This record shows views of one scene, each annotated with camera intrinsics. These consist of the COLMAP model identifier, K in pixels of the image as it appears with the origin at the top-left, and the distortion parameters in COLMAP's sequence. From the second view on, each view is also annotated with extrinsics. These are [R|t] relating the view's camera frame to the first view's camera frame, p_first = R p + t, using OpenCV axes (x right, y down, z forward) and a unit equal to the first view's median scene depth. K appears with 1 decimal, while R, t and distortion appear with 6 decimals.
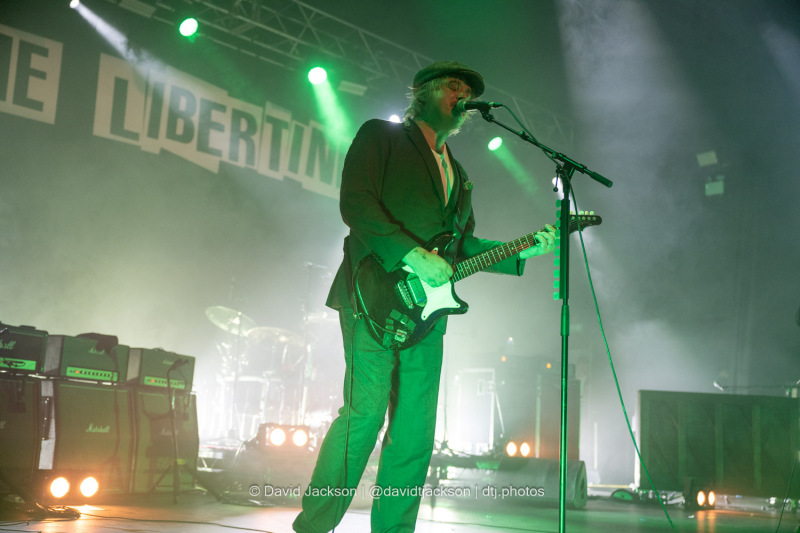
lens RADIAL K [[905.0, 0, 397.5], [0, 905.0, 293.7], [0, 0, 1]] dist [0.018790, 0.000000]
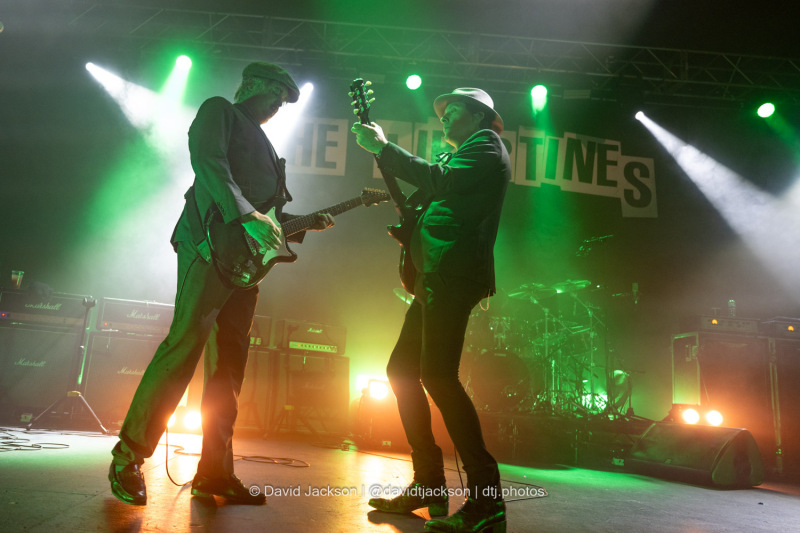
lens RADIAL K [[643.0, 0, 399.0], [0, 643.0, 268.6], [0, 0, 1]] dist [0.003524, 0.009185]
pose [[0.752668, -0.112331, -0.648747, 0.332011], [0.064572, 0.993182, -0.097054, 0.063904], [0.655226, 0.031158, 0.754790, 0.296381]]
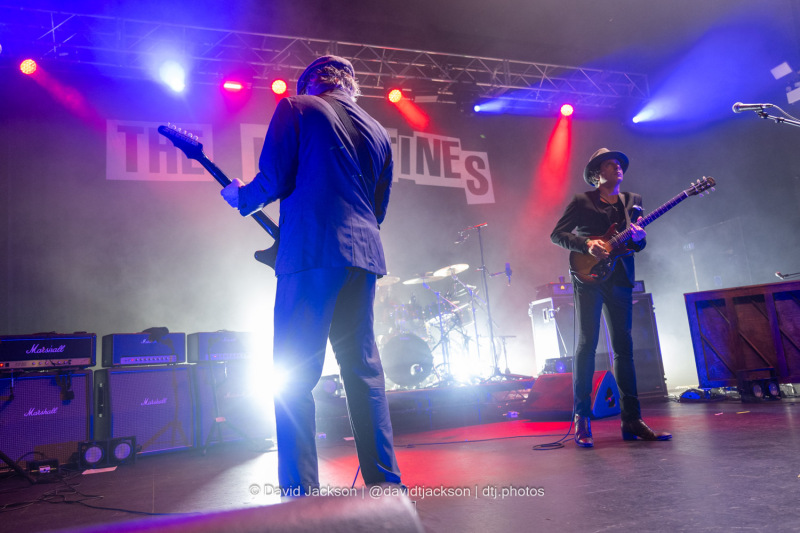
lens RADIAL K [[621.5, 0, 410.5], [0, 621.5, 256.8], [0, 0, 1]] dist [-0.006792, 0.021377]
pose [[0.914867, -0.196180, -0.352892, 0.227048], [0.188398, 0.980458, -0.056637, 0.043226], [0.357107, -0.014669, 0.933948, 0.204102]]
